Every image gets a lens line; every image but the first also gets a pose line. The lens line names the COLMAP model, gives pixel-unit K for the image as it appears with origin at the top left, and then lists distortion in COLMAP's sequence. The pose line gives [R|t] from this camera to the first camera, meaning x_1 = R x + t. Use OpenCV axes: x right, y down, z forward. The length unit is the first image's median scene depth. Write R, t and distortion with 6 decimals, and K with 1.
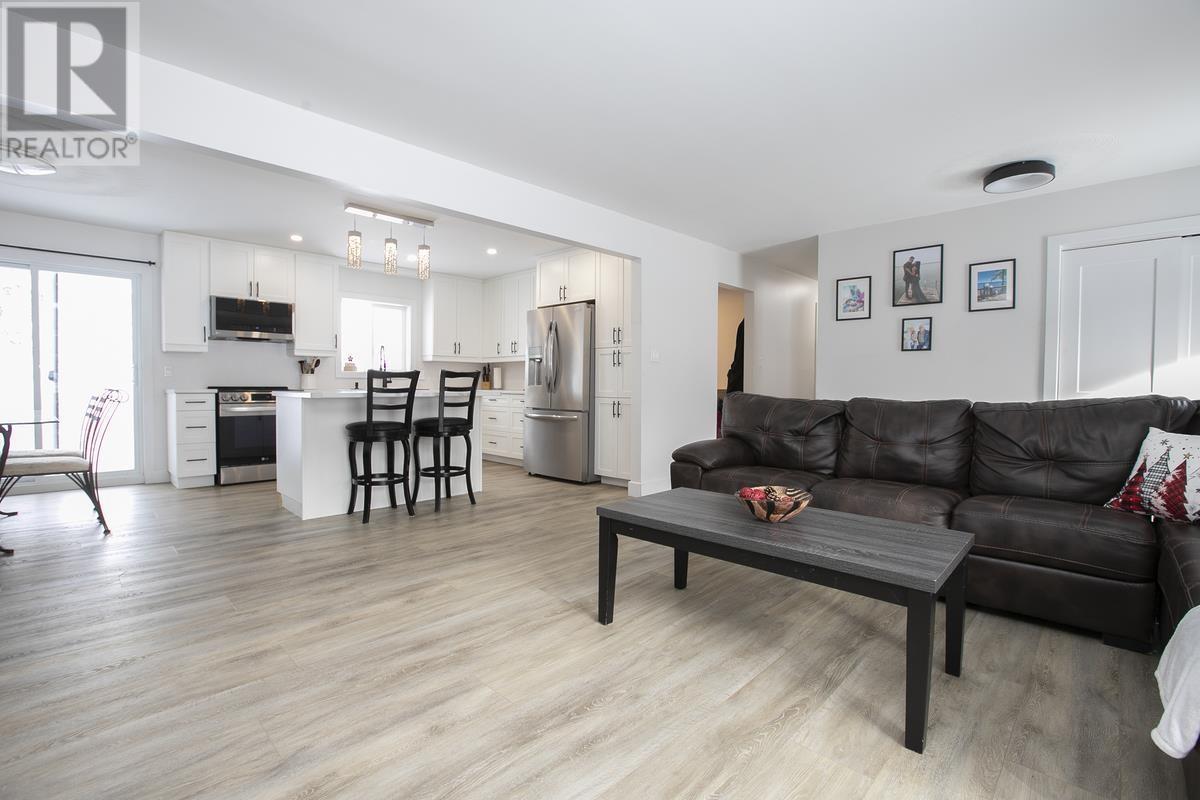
lens RADIAL K [[540.9, 0, 602.5], [0, 540.9, 399.2], [0, 0, 1]] dist [-0.053949, 0.016188]
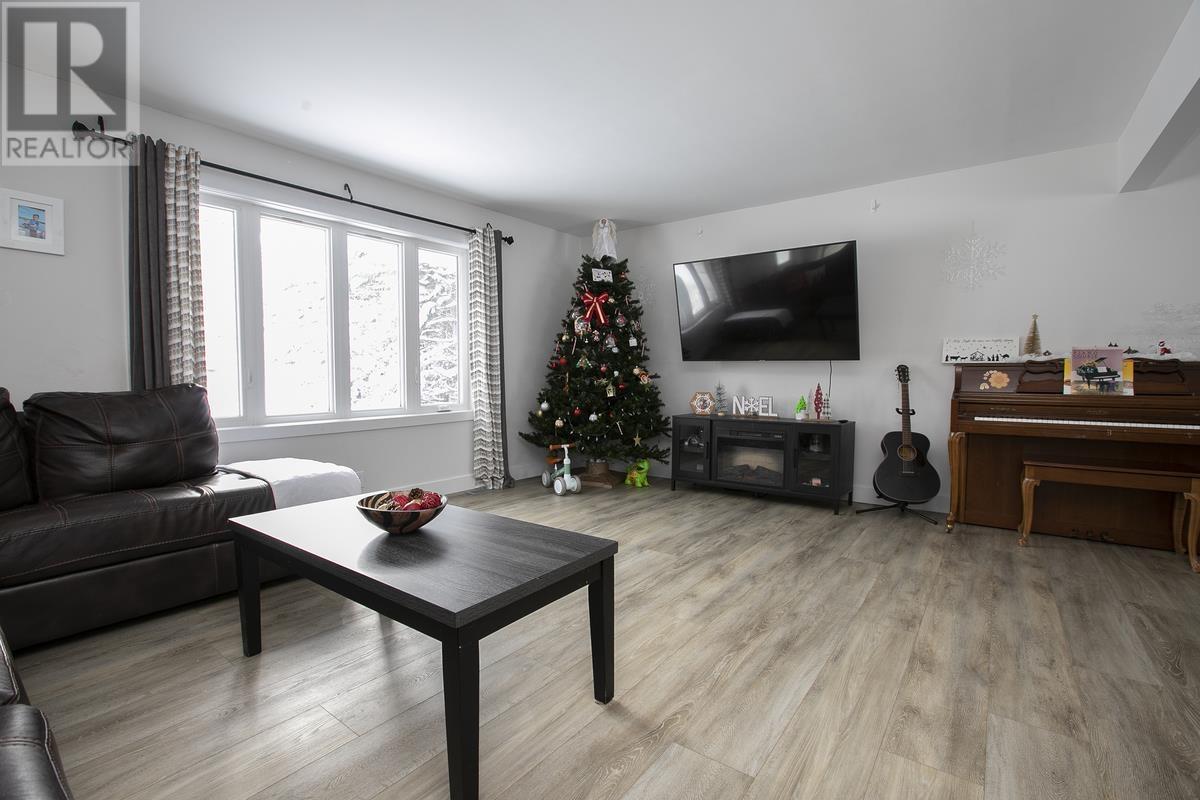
lens RADIAL K [[540.9, 0, 603.7], [0, 540.9, 395.8], [0, 0, 1]] dist [-0.053949, 0.016188]
pose [[-0.991604, -0.001792, -0.129300, 0.052543], [-0.010354, 0.997794, 0.065580, -0.022684], [0.128897, 0.066369, -0.989435, 0.879989]]
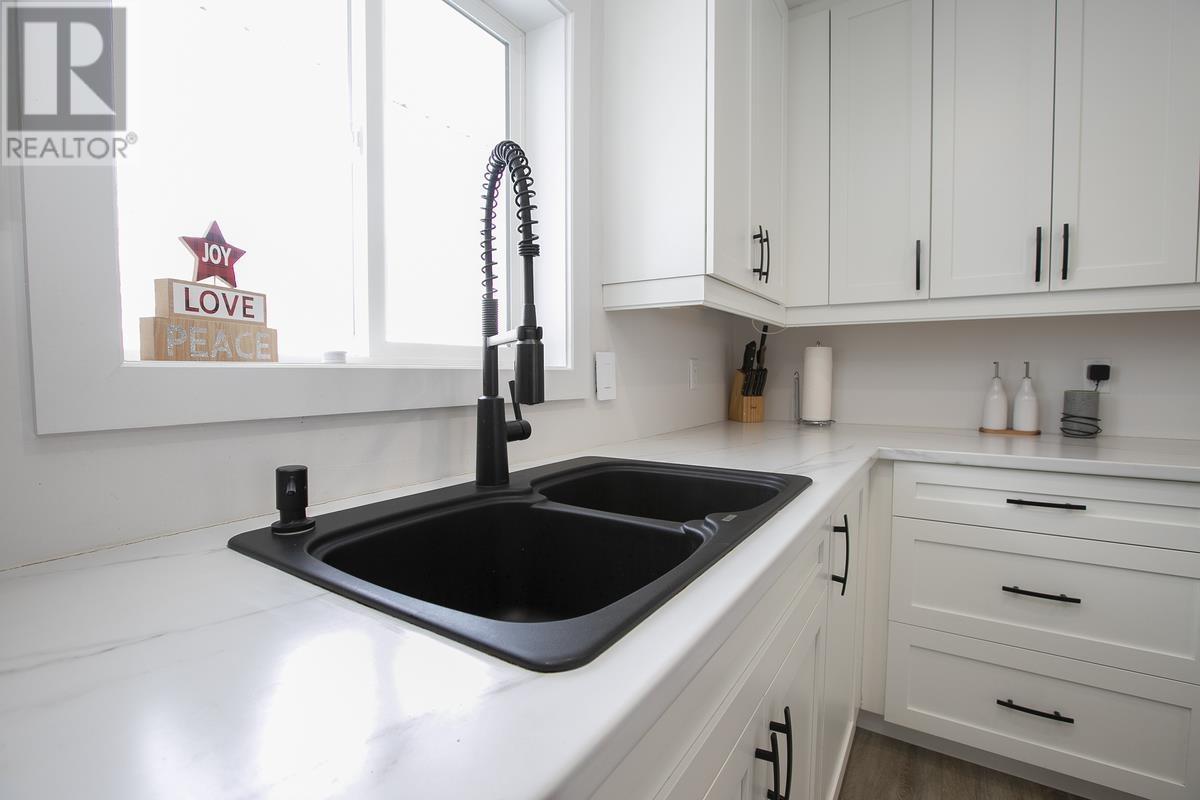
lens RADIAL K [[540.9, 0, 600.1], [0, 540.9, 403.2], [0, 0, 1]] dist [-0.053949, 0.016188]
pose [[0.981125, -0.020278, 0.192311, -0.635697], [0.014863, 0.999453, 0.029557, -0.070225], [-0.192805, -0.026141, 0.980889, 1.342516]]
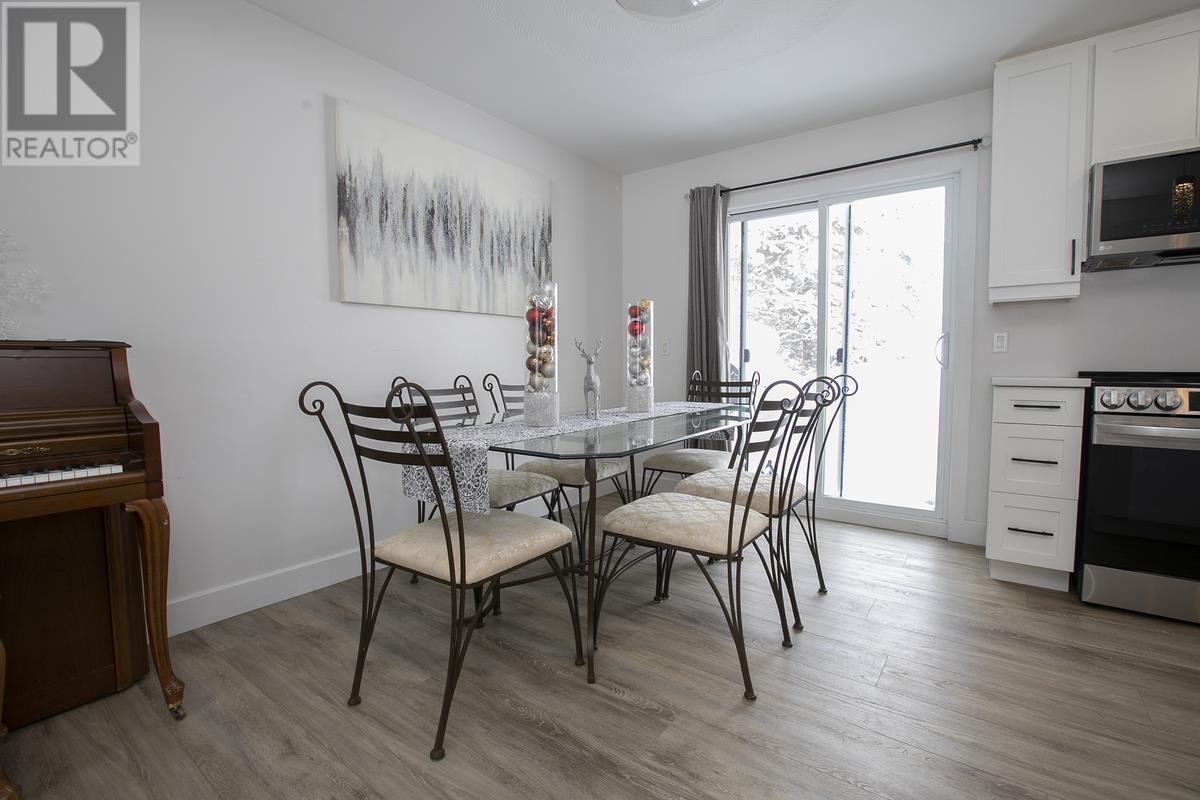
lens RADIAL K [[540.9, 0, 594.3], [0, 540.9, 399.6], [0, 0, 1]] dist [-0.053949, 0.016188]
pose [[0.119319, 0.057573, -0.991185, -0.424074], [-0.020902, 0.998242, 0.055467, -0.020321], [0.992636, 0.014100, 0.120313, 0.650717]]
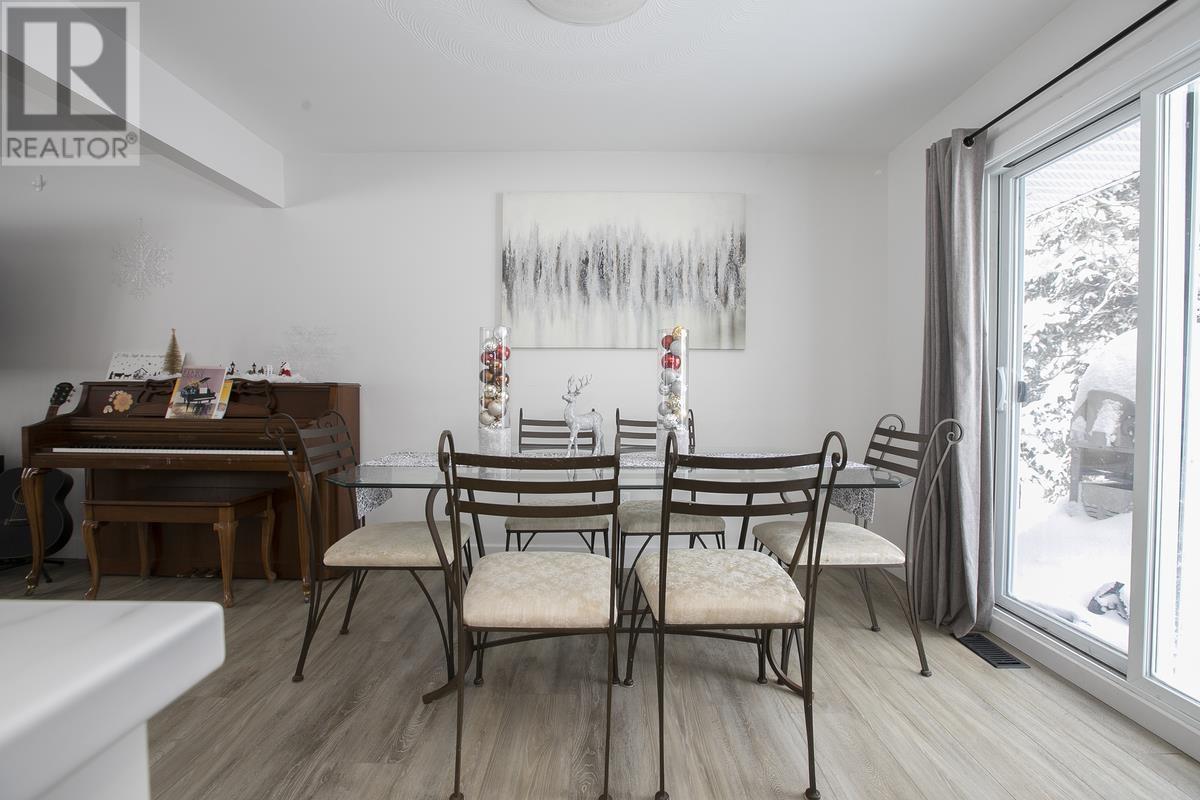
lens RADIAL K [[540.9, 0, 601.8], [0, 540.9, 401.0], [0, 0, 1]] dist [-0.053949, 0.016188]
pose [[-0.722553, -0.000154, -0.691315, -0.613638], [-0.031914, 0.998941, 0.033134, -0.043311], [0.690578, 0.046003, -0.721793, 1.077240]]
